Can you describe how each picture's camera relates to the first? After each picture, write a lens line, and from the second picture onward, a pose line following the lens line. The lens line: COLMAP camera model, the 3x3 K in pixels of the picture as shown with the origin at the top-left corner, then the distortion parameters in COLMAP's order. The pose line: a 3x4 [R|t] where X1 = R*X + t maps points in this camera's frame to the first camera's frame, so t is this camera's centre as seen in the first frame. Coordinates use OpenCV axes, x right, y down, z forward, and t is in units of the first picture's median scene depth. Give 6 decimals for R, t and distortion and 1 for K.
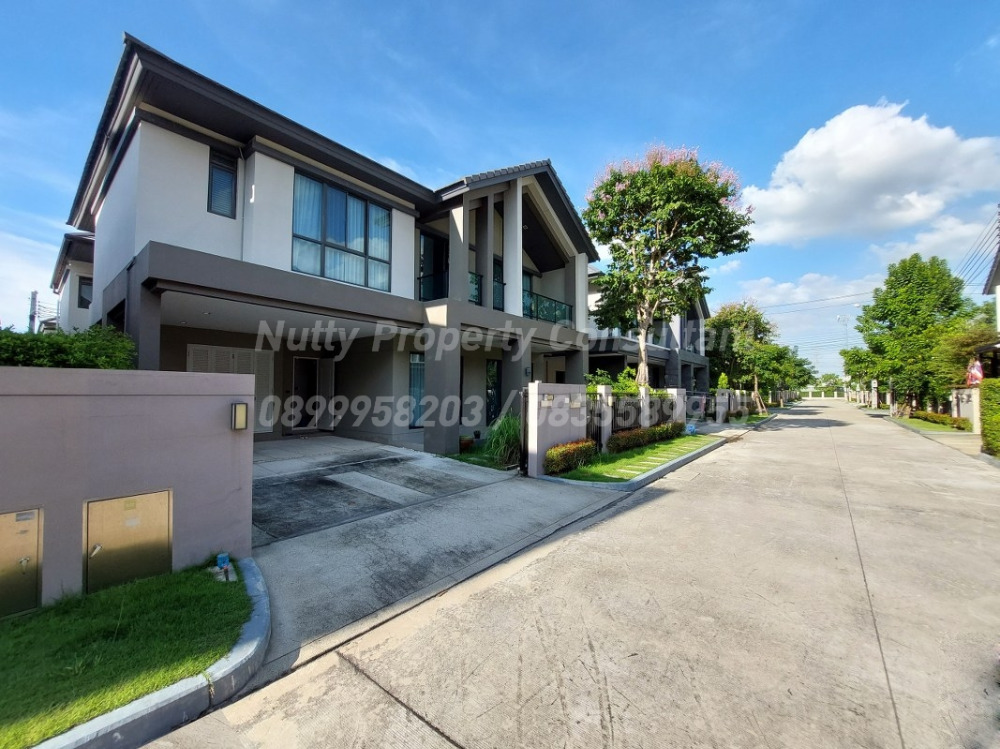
lens RADIAL K [[401.1, 0, 492.4], [0, 401.1, 380.4], [0, 0, 1]] dist [-0.015768, -0.000310]
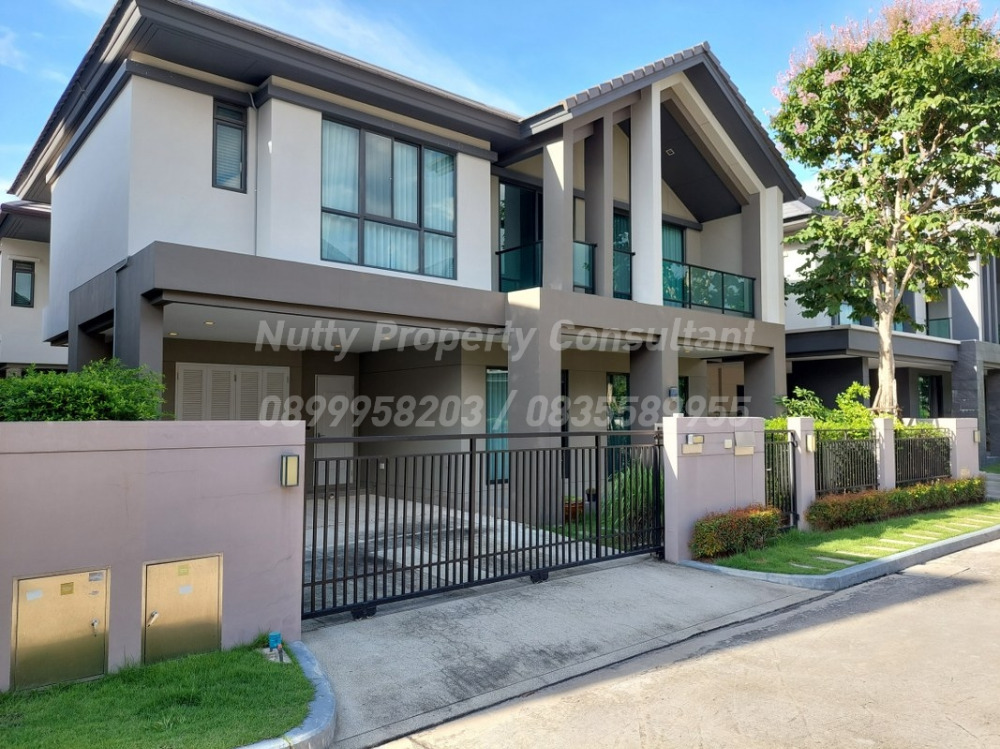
lens RADIAL K [[721.9, 0, 503.6], [0, 721.9, 374.5], [0, 0, 1]] dist [0.022351, -0.011167]
pose [[0.984078, -0.016092, -0.177005, 0.043859], [0.010666, 0.999445, -0.031561, -0.030011], [0.177414, 0.029171, 0.983704, -0.214218]]
